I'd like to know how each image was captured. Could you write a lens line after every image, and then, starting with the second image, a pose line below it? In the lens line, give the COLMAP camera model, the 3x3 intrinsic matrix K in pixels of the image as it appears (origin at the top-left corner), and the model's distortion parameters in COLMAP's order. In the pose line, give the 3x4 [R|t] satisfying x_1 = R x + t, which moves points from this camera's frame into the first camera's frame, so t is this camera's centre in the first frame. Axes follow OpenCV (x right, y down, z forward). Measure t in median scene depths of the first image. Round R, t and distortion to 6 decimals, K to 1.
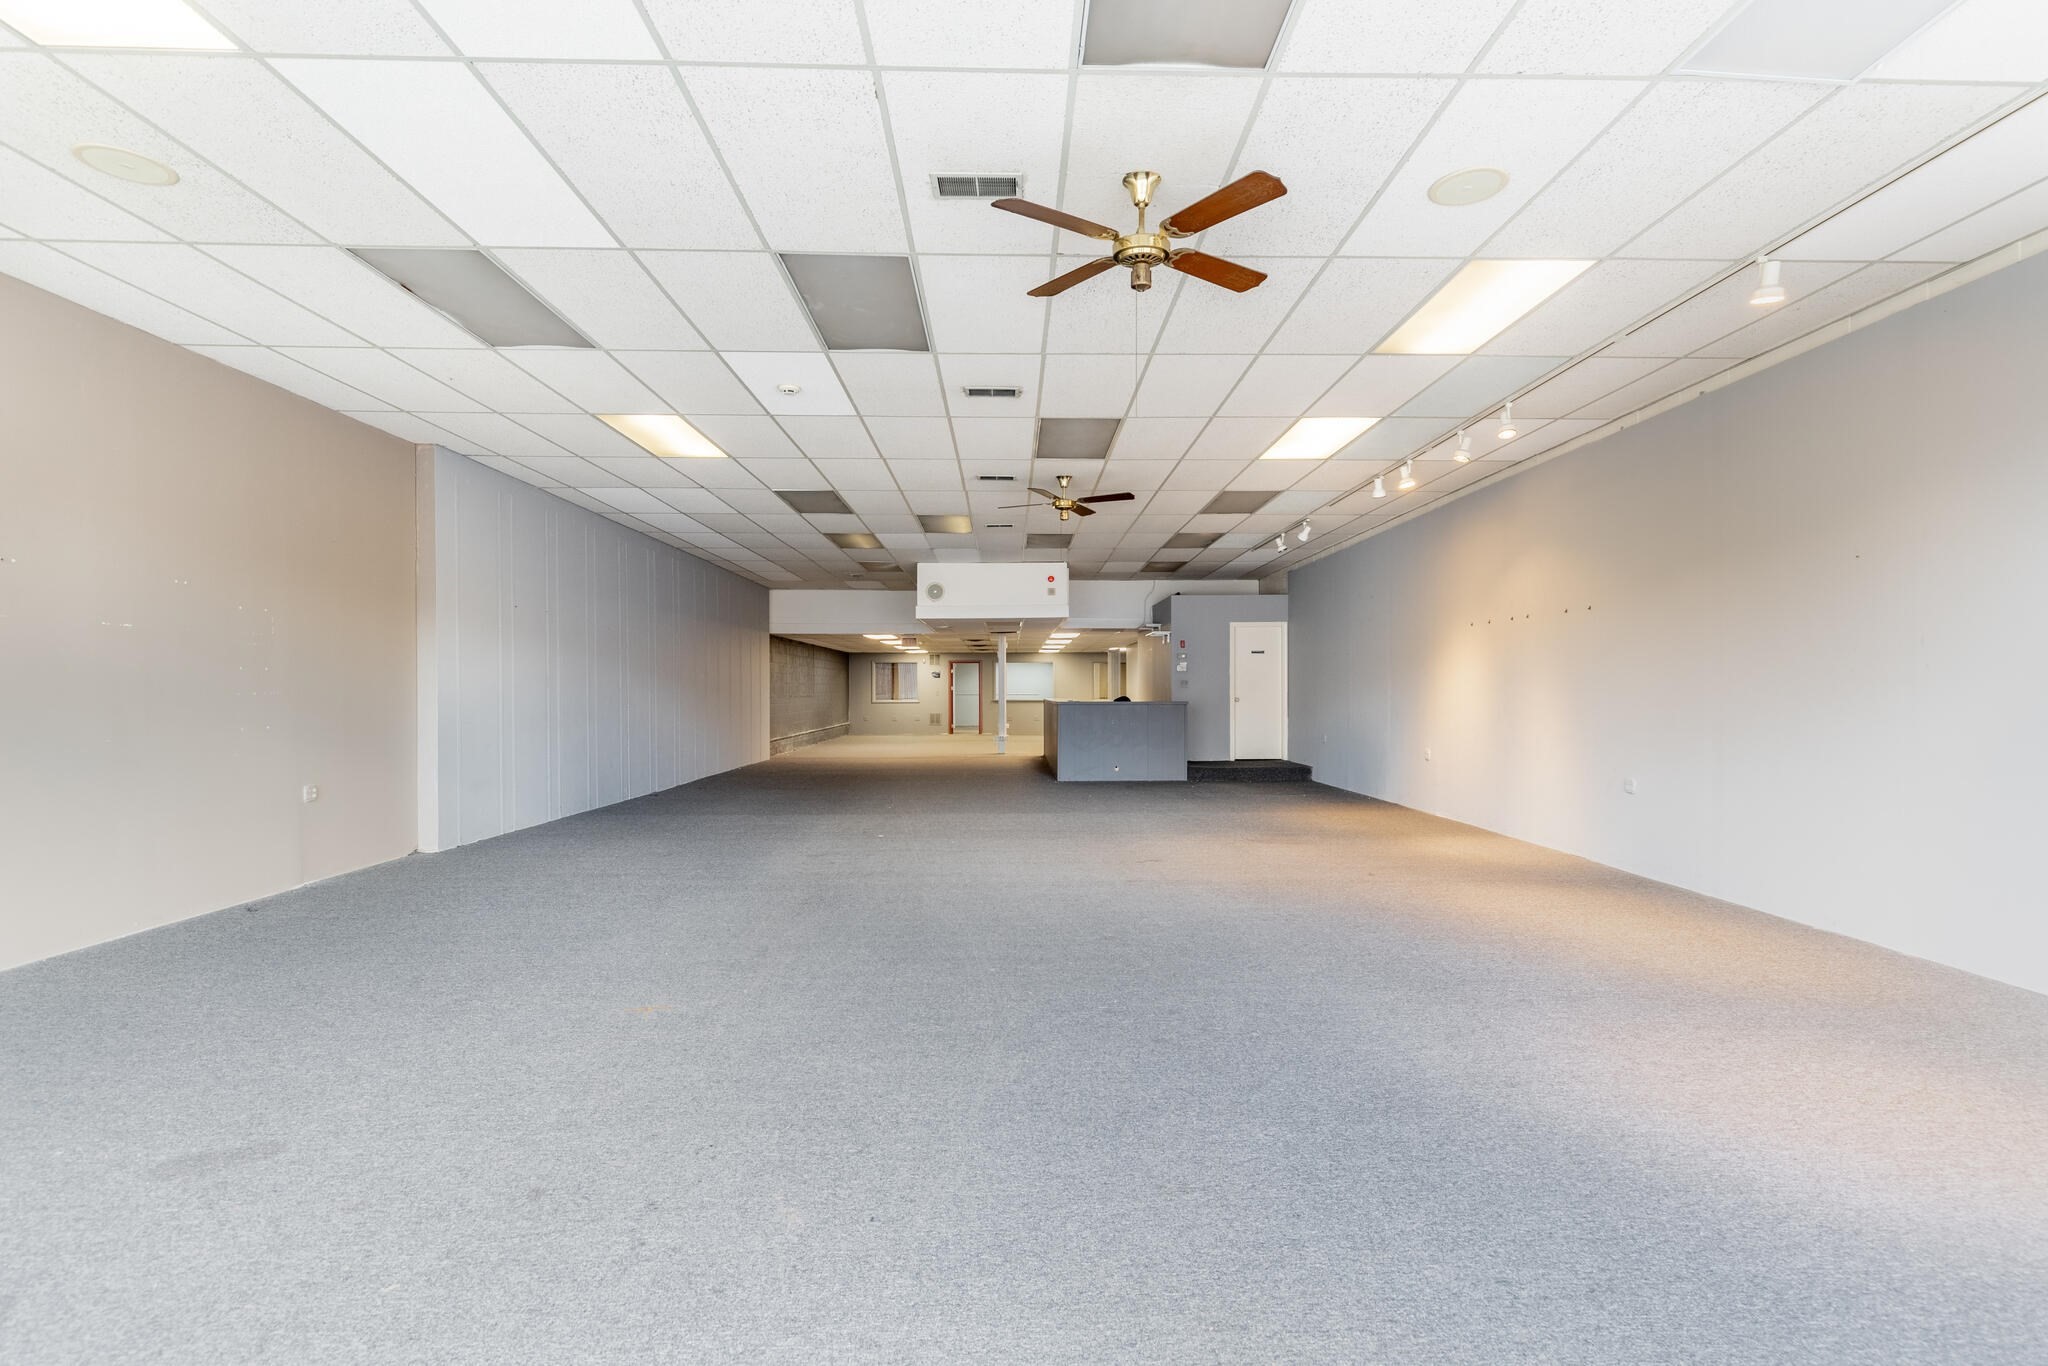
lens RADIAL K [[948.3, 0, 1057.7], [0, 948.3, 686.6], [0, 0, 1]] dist [0.012377, -0.001082]
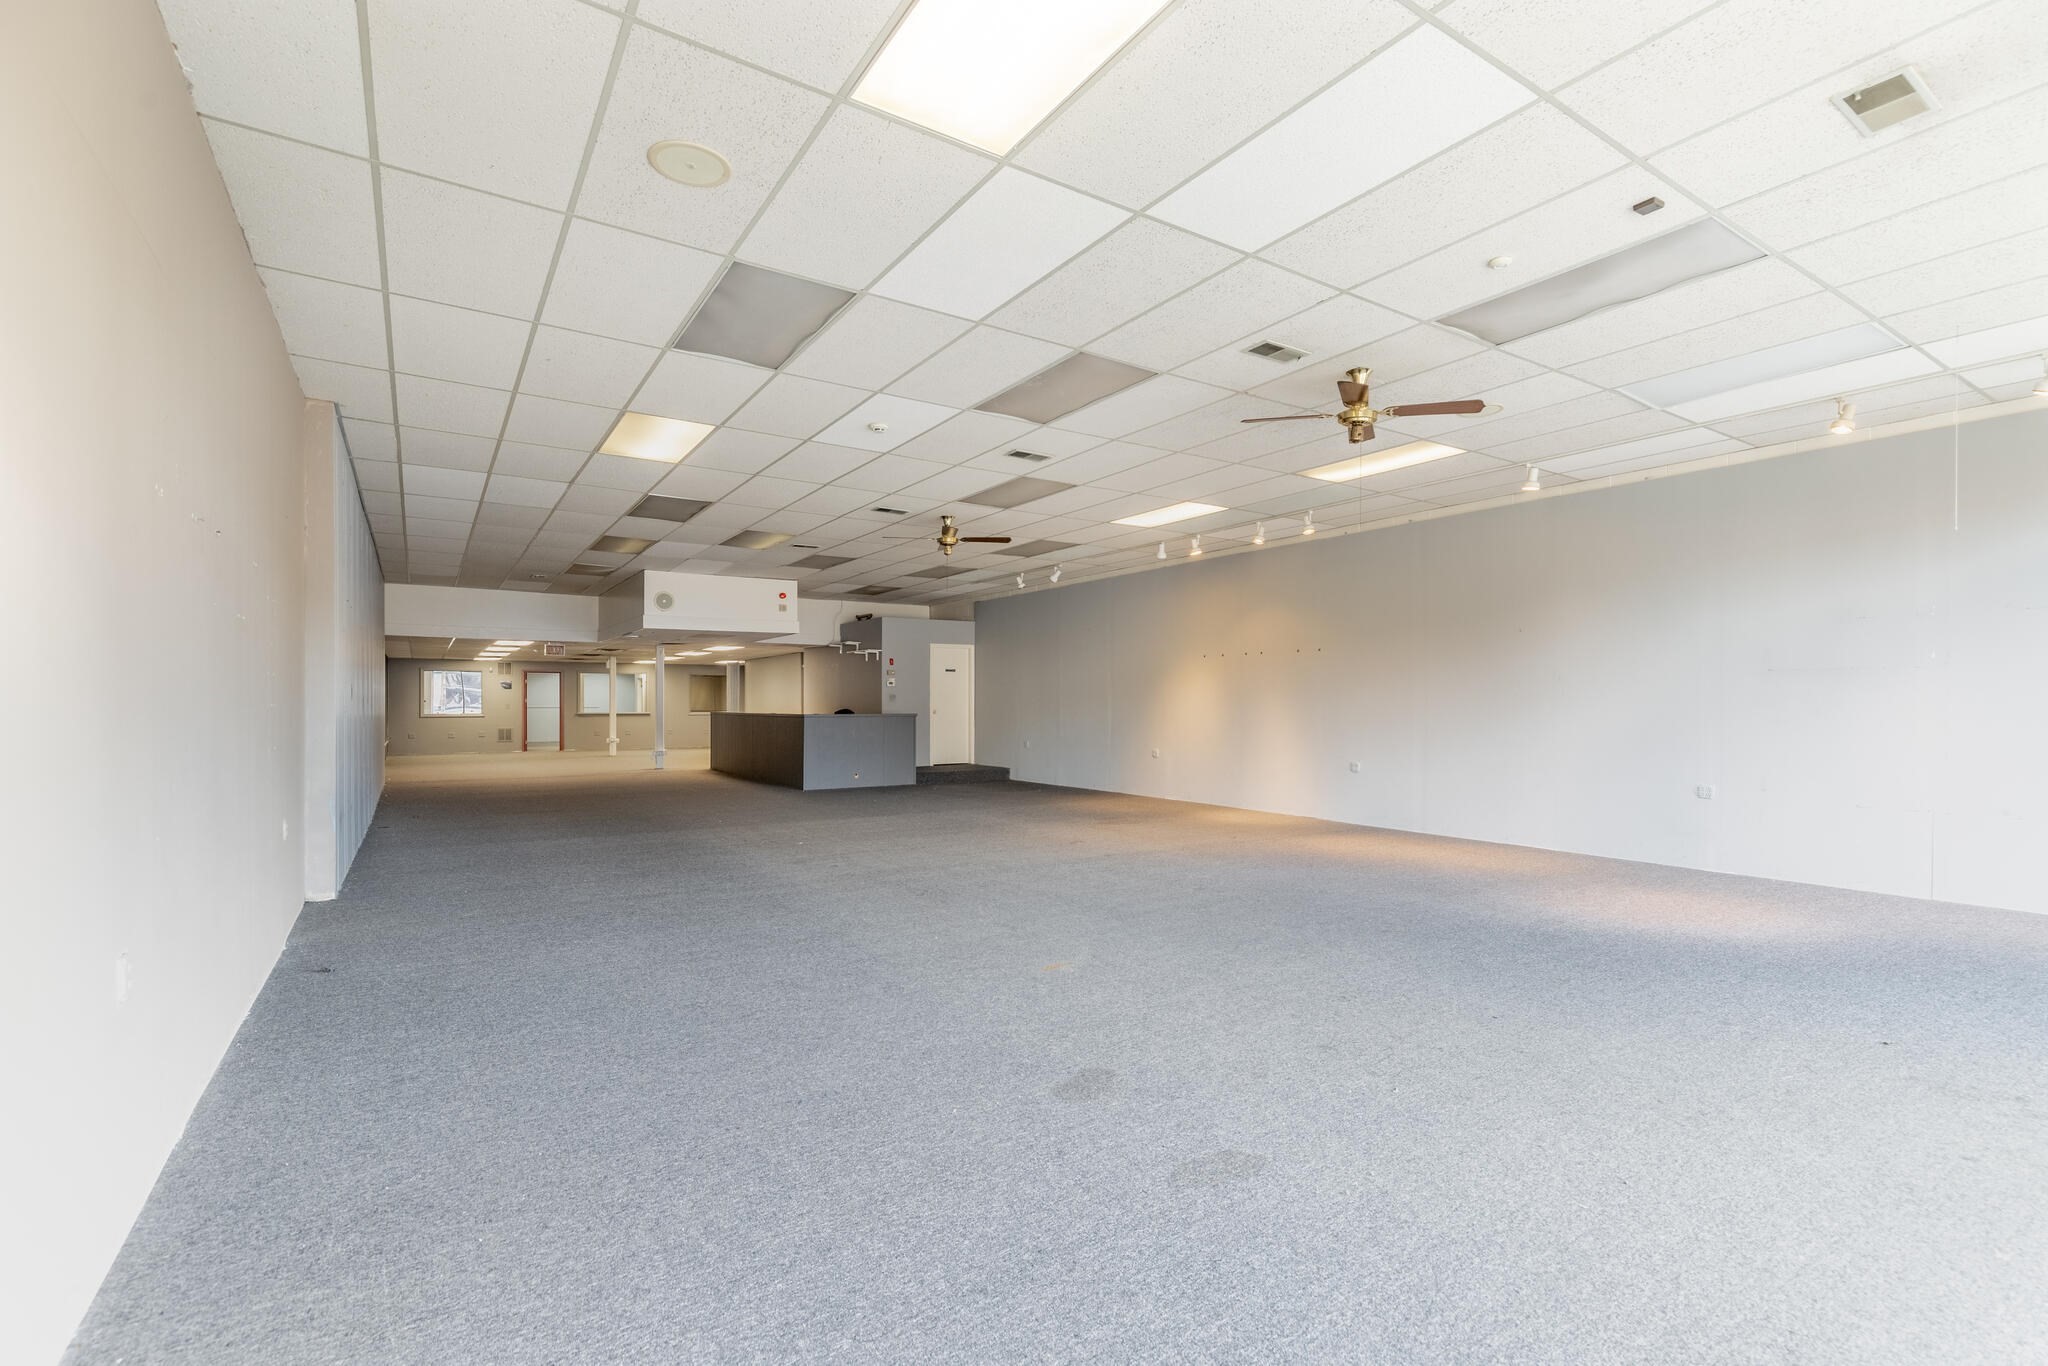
lens RADIAL K [[948.3, 0, 990.0], [0, 948.3, 685.8], [0, 0, 1]] dist [0.012377, -0.001082]
pose [[0.851409, 0.012991, 0.524341, -0.380106], [-0.005184, 0.999853, -0.016356, 0.000505], [-0.524476, 0.011208, 0.851352, 0.004394]]
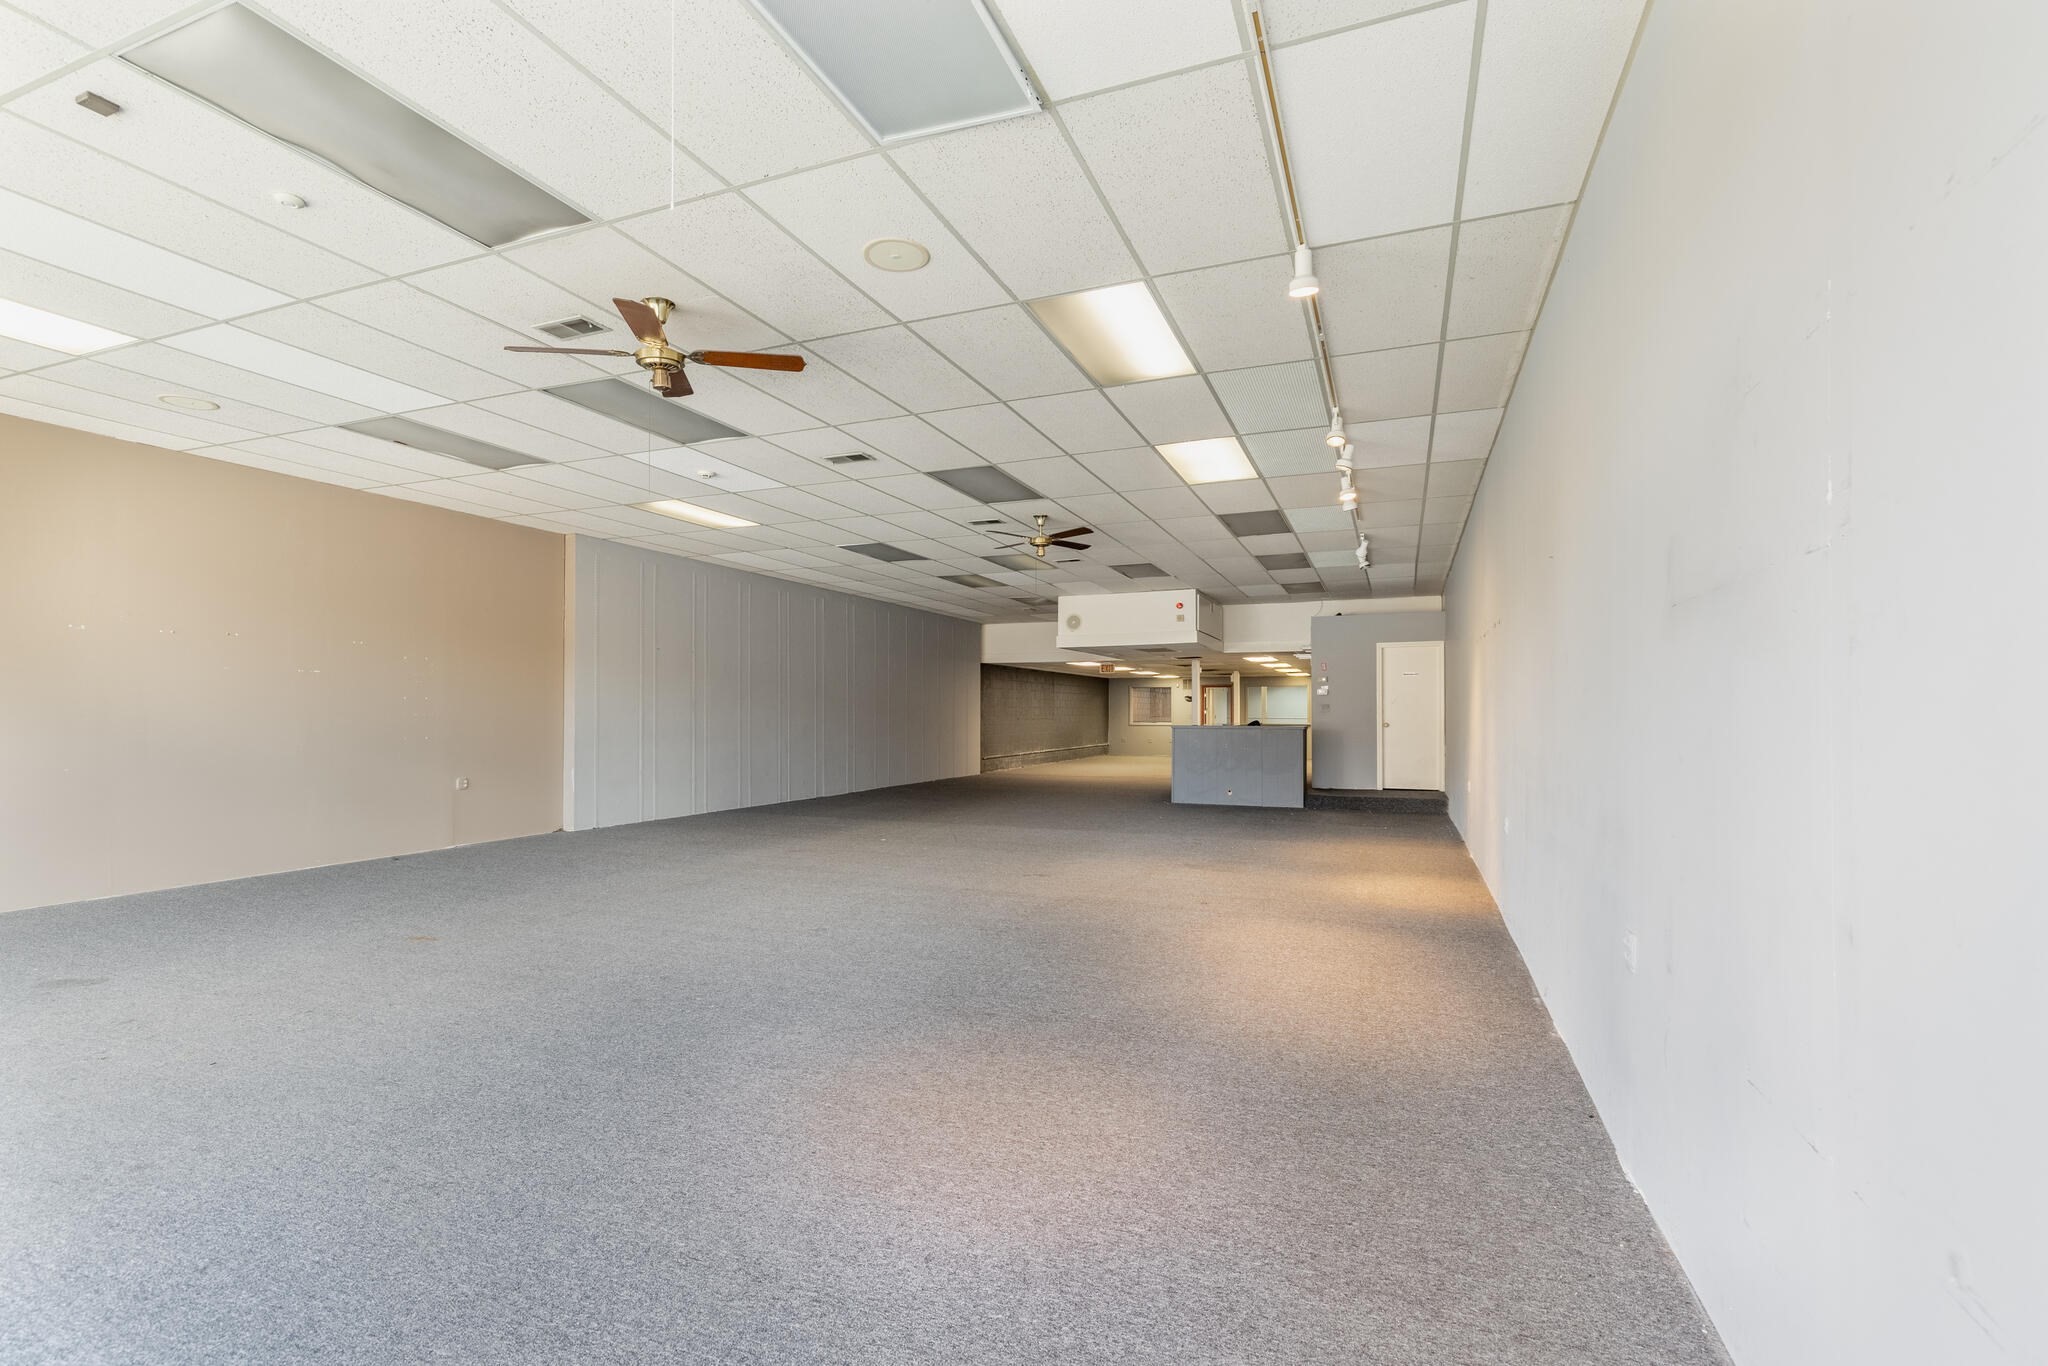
lens RADIAL K [[948.3, 0, 1119.2], [0, 948.3, 696.3], [0, 0, 1]] dist [0.012377, -0.001082]
pose [[0.915990, -0.004322, -0.401178, 0.368991], [-0.001193, 0.999908, -0.013497, -0.001353], [0.401199, 0.012841, 0.915901, 0.036674]]
